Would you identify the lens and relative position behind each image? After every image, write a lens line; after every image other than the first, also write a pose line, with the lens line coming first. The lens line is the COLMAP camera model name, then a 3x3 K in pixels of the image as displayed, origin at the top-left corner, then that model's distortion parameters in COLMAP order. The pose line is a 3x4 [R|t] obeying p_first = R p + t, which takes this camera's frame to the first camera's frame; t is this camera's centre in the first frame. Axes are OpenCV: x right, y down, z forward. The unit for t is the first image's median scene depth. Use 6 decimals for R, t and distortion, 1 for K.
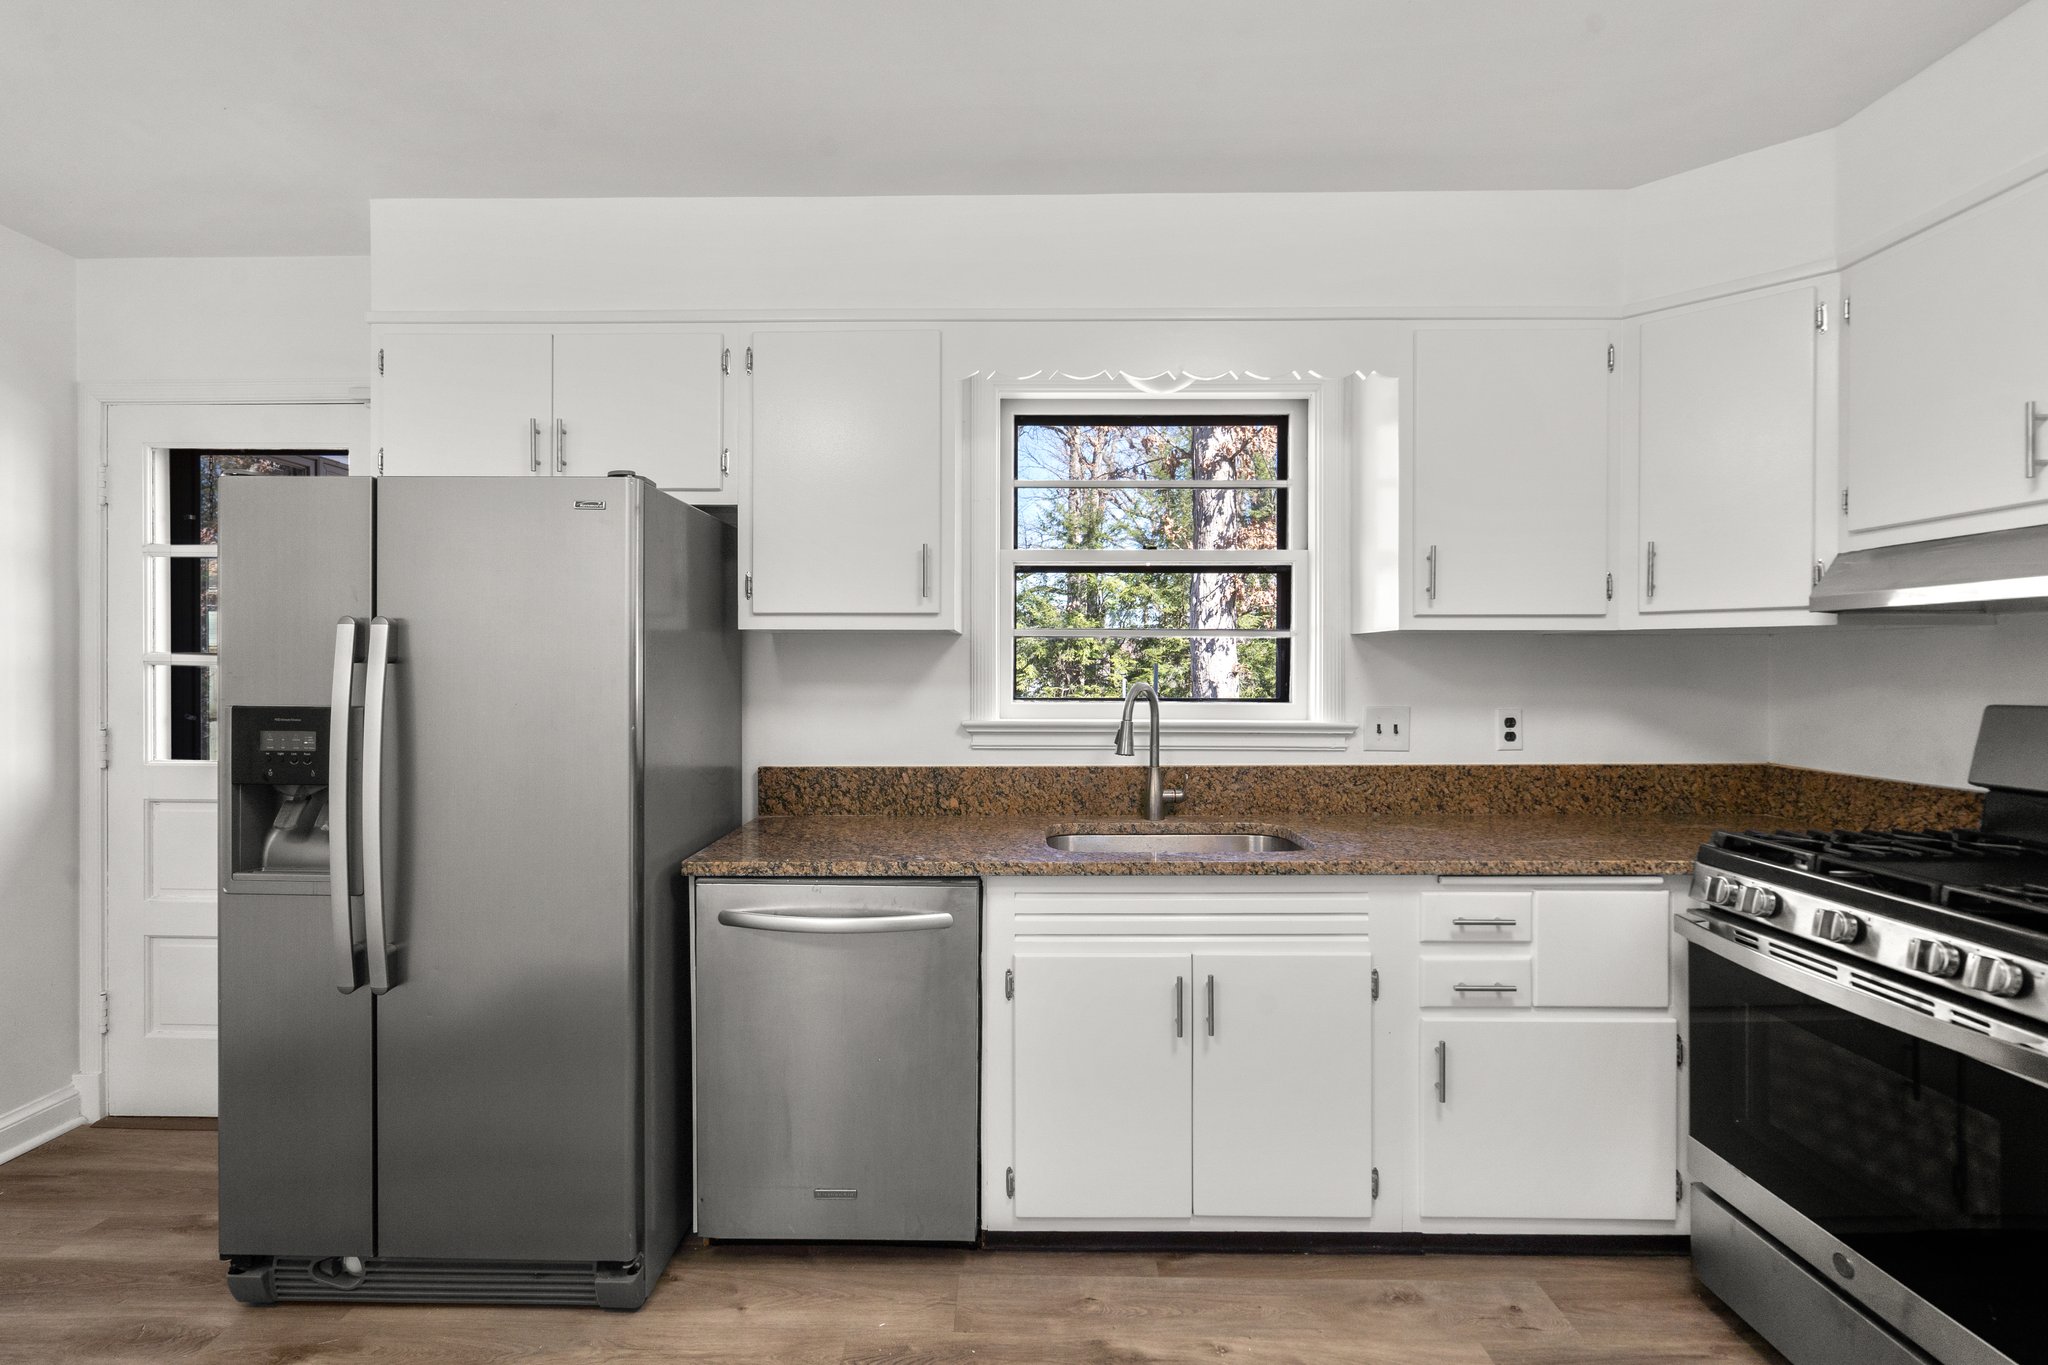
lens RADIAL K [[964.7, 0, 992.6], [0, 964.7, 670.8], [0, 0, 1]] dist [-0.003670, 0.001129]
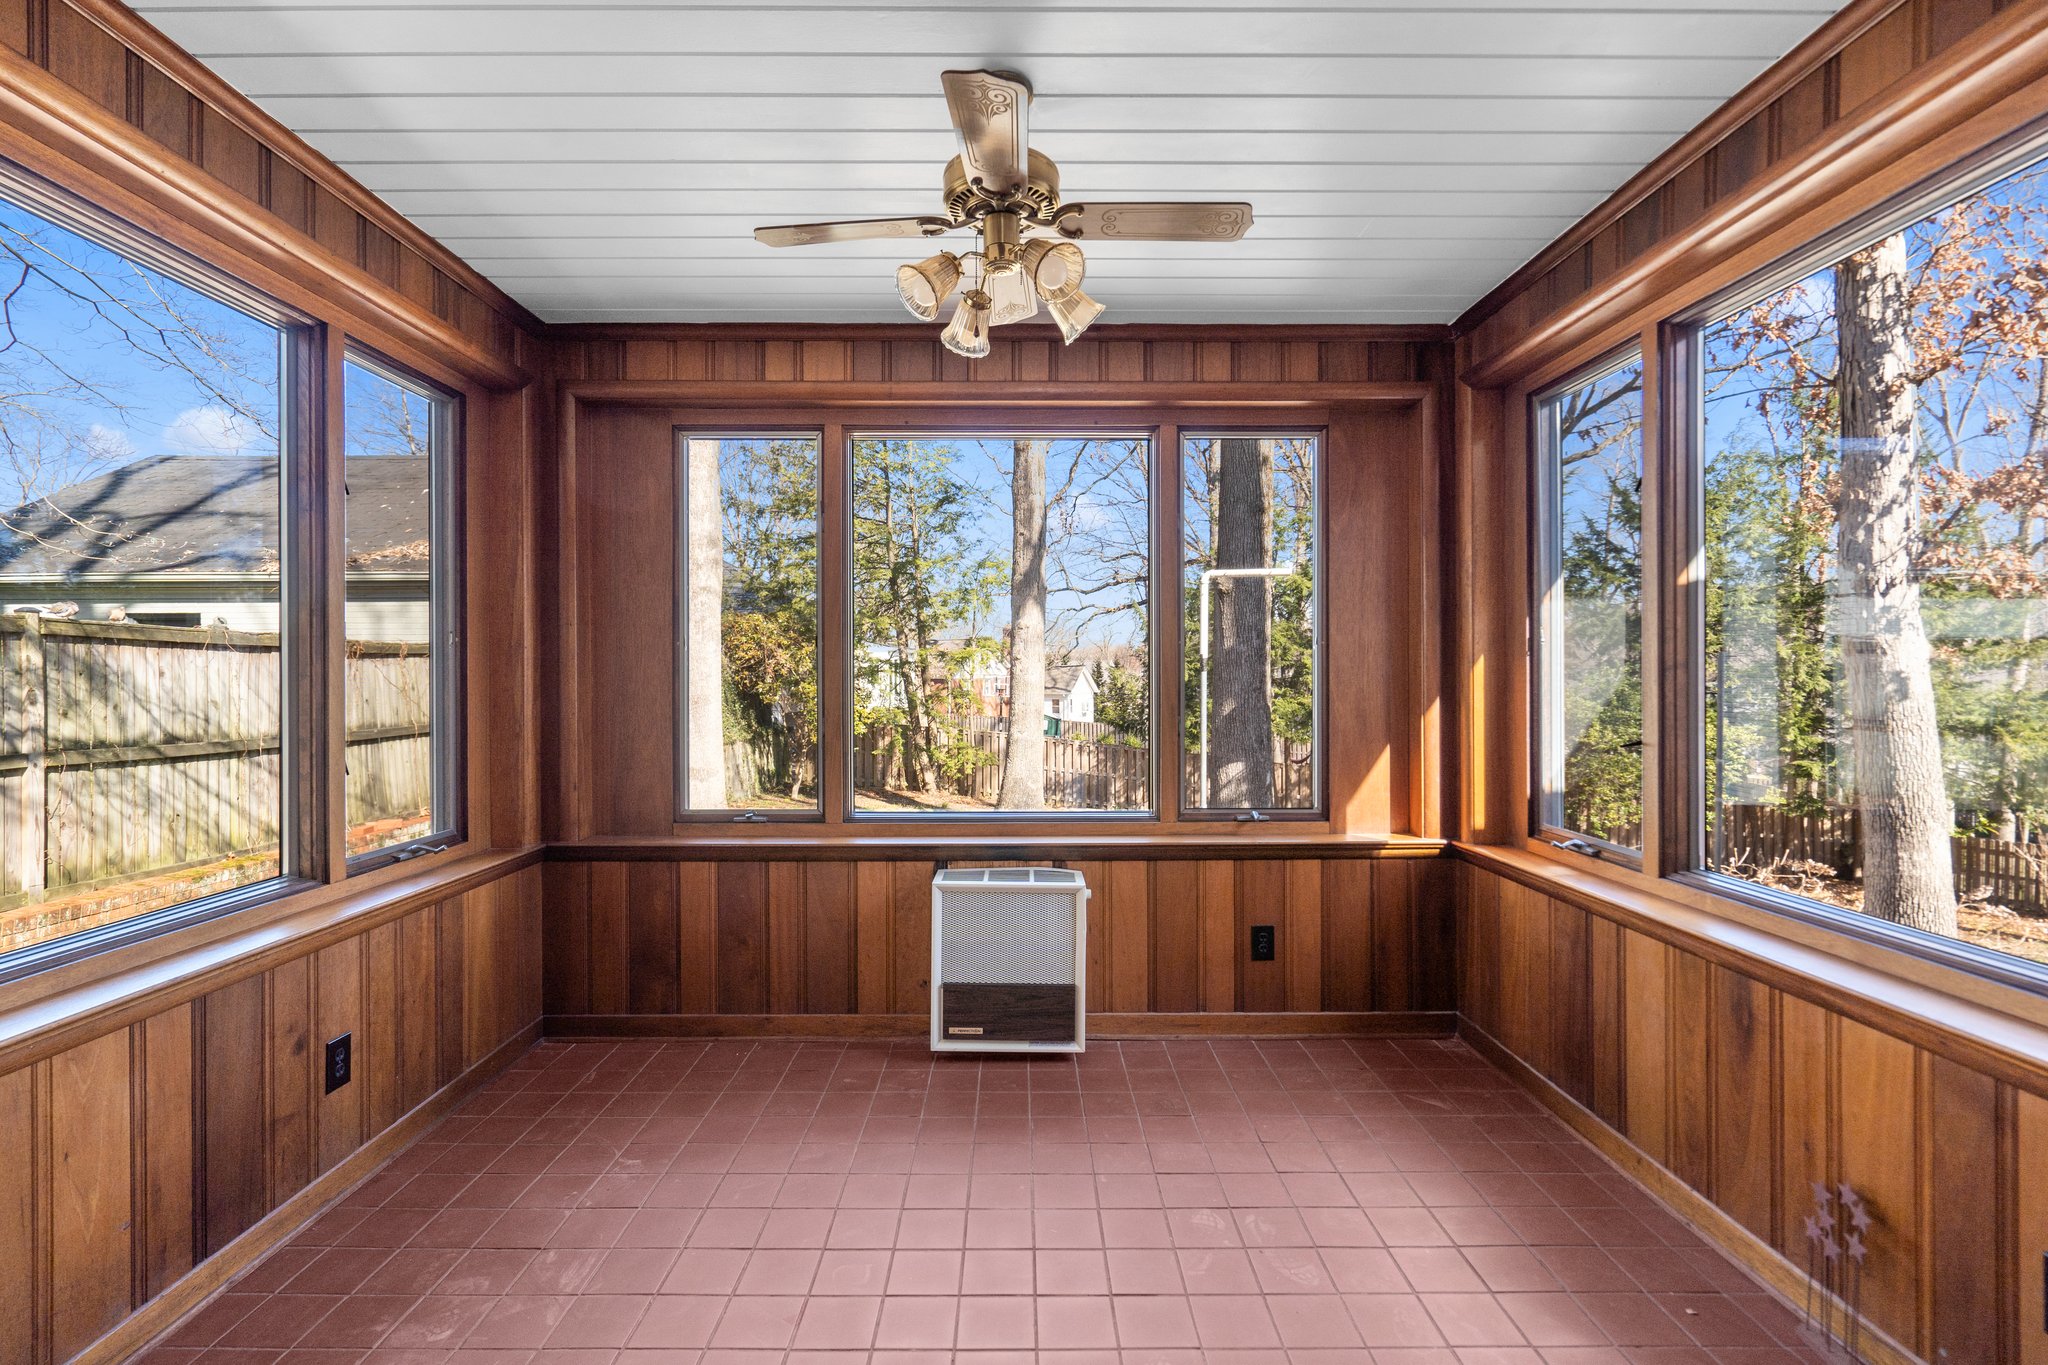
lens RADIAL K [[933.2, 0, 1011.8], [0, 933.2, 678.5], [0, 0, 1]] dist [-0.010844, 0.006600]
pose [[0.999639, -0.006162, 0.026136, -1.951730], [0.006197, 0.999980, -0.001270, 0.051159], [-0.026127, 0.001432, 0.999658, 1.145035]]
